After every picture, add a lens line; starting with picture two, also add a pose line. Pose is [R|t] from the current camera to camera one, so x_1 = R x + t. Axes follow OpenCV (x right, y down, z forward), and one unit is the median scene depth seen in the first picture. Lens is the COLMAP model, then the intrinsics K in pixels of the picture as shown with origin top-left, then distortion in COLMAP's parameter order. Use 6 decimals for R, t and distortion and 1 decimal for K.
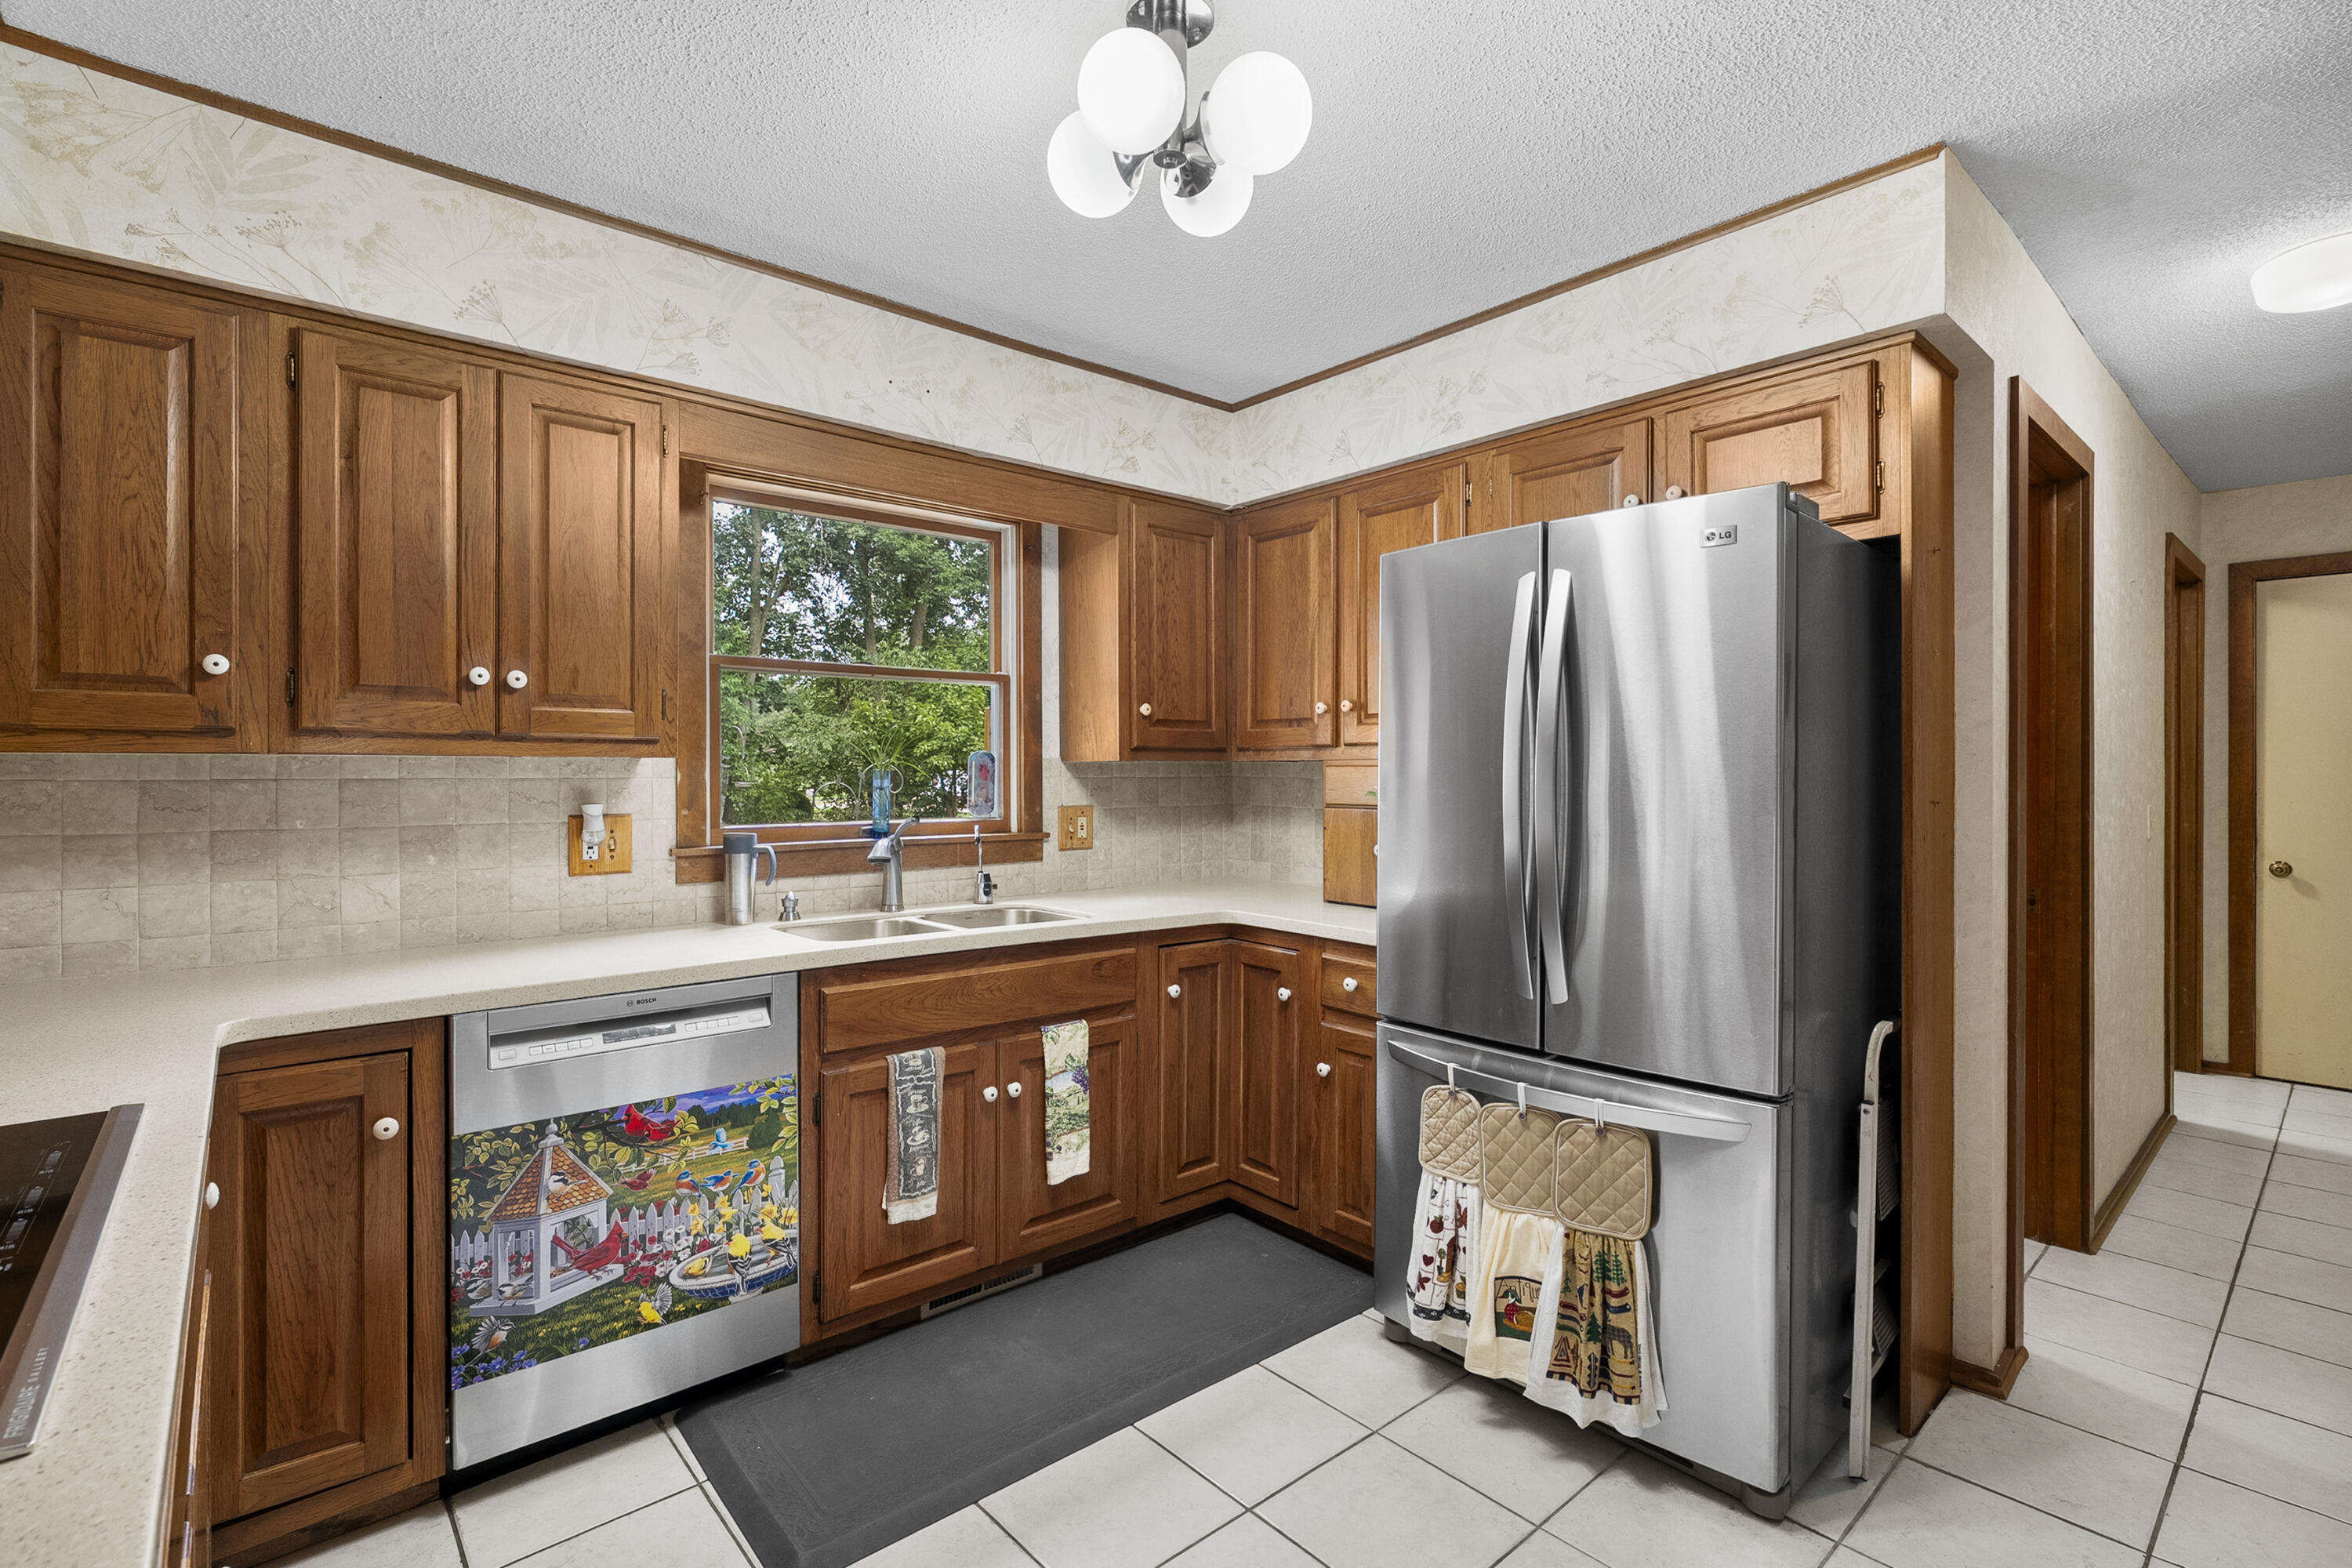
lens RADIAL K [[1082.3, 0, 1169.3], [0, 1082.3, 775.4], [0, 0, 1]] dist [-0.003155, 0.002209]
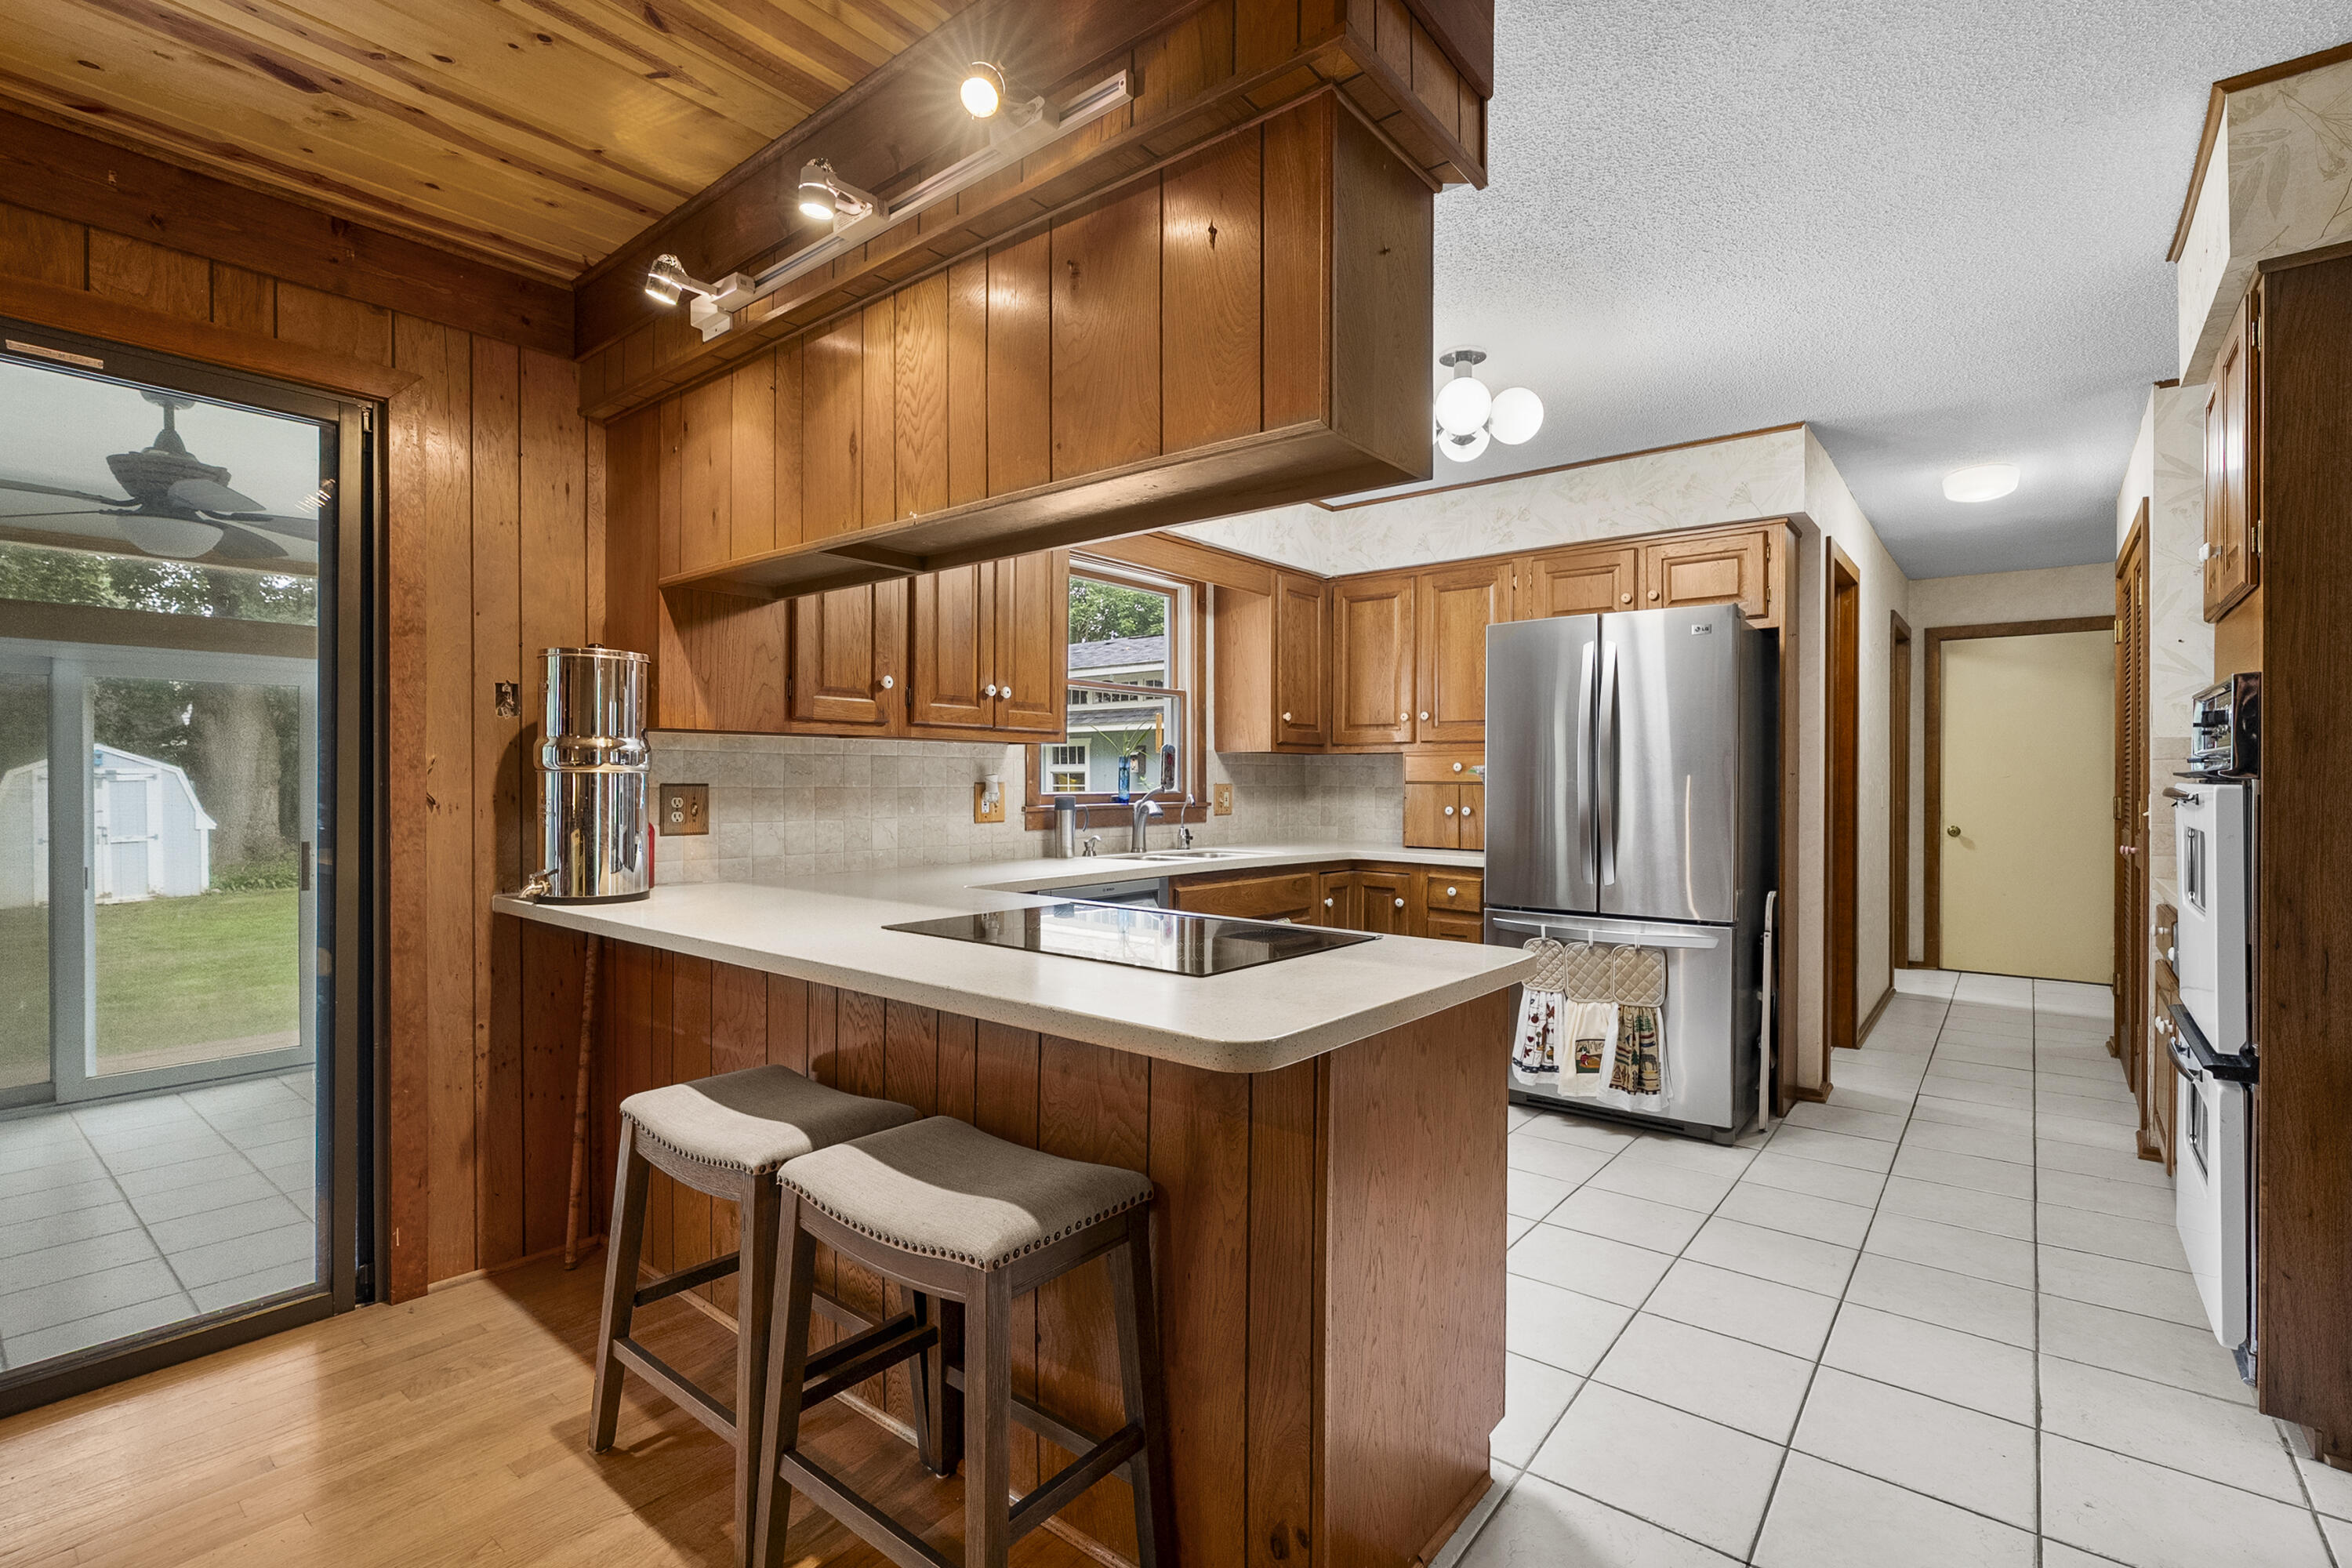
lens RADIAL K [[1082.3, 0, 1171.8], [0, 1082.3, 784.9], [0, 0, 1]] dist [-0.003155, 0.002209]
pose [[0.984733, 0.002243, 0.174058, -0.601085], [-0.002556, 0.999995, 0.001576, 0.040872], [-0.174054, -0.001997, 0.984734, -0.573326]]
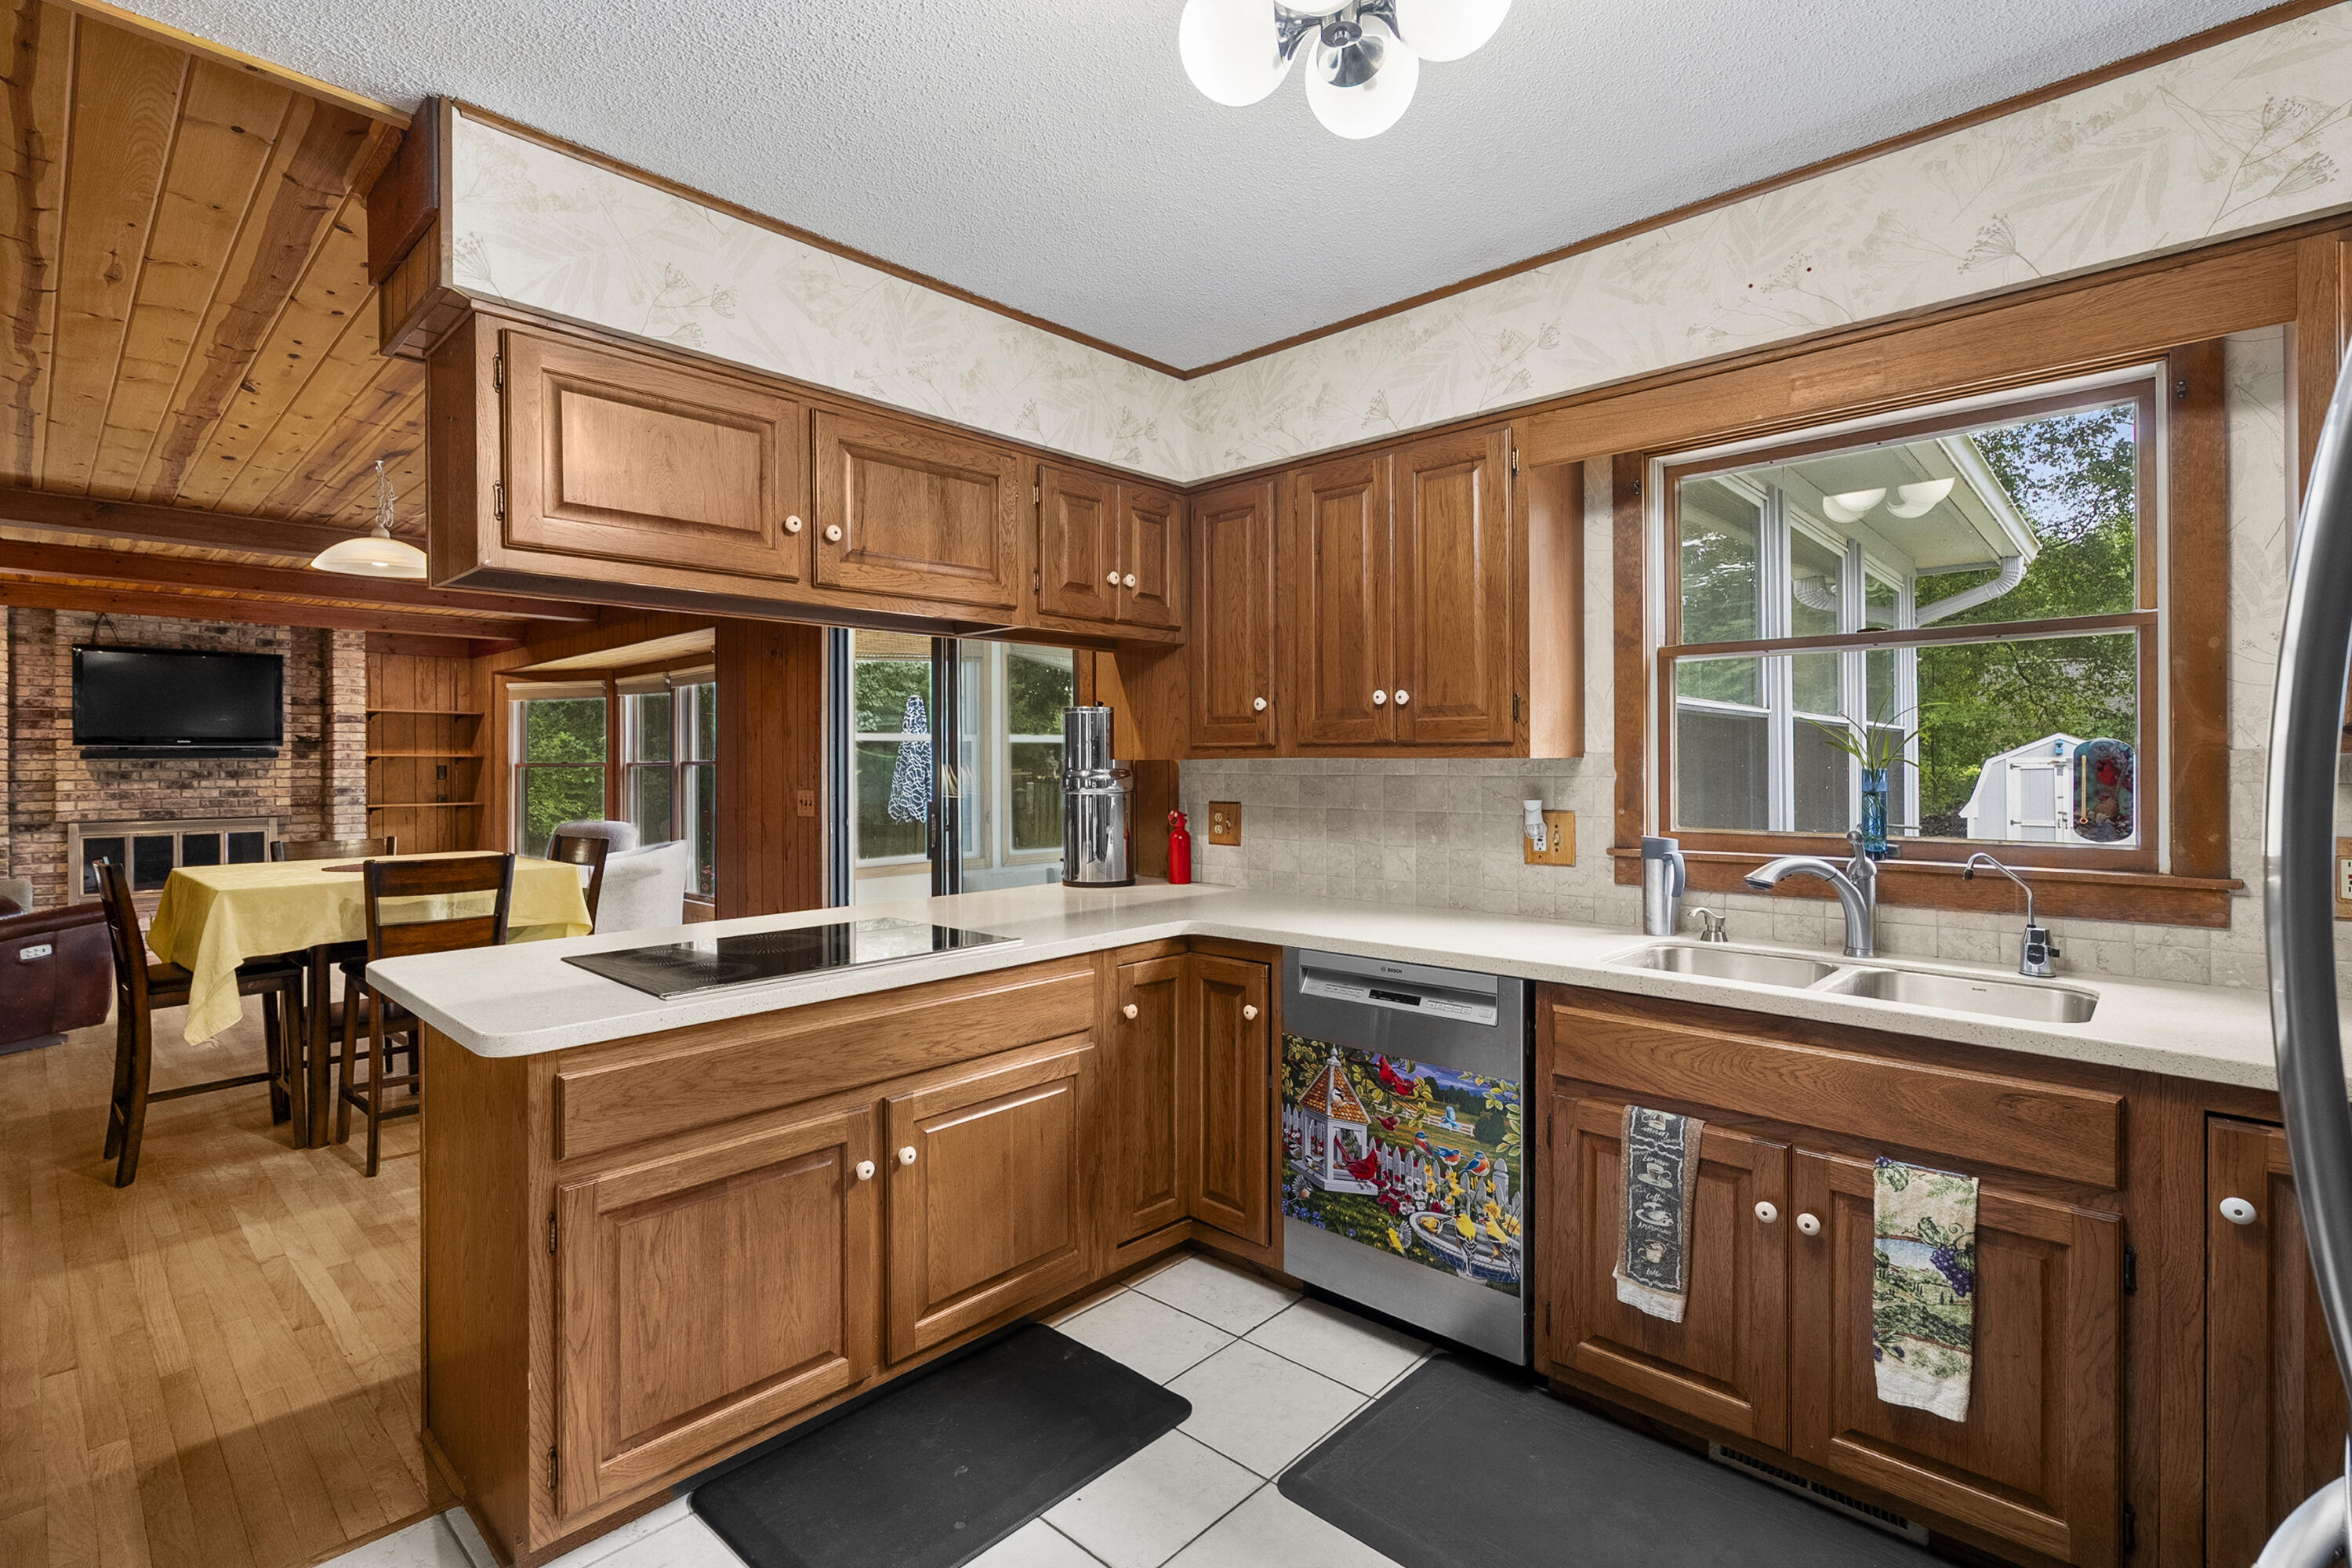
lens RADIAL K [[1082.3, 0, 1159.5], [0, 1082.3, 764.5], [0, 0, 1]] dist [-0.003155, 0.002209]
pose [[0.102597, 0.002618, -0.994720, 0.571865], [0.000748, 0.999996, 0.002709, -0.014172], [0.994723, -0.001023, 0.102594, 0.558226]]
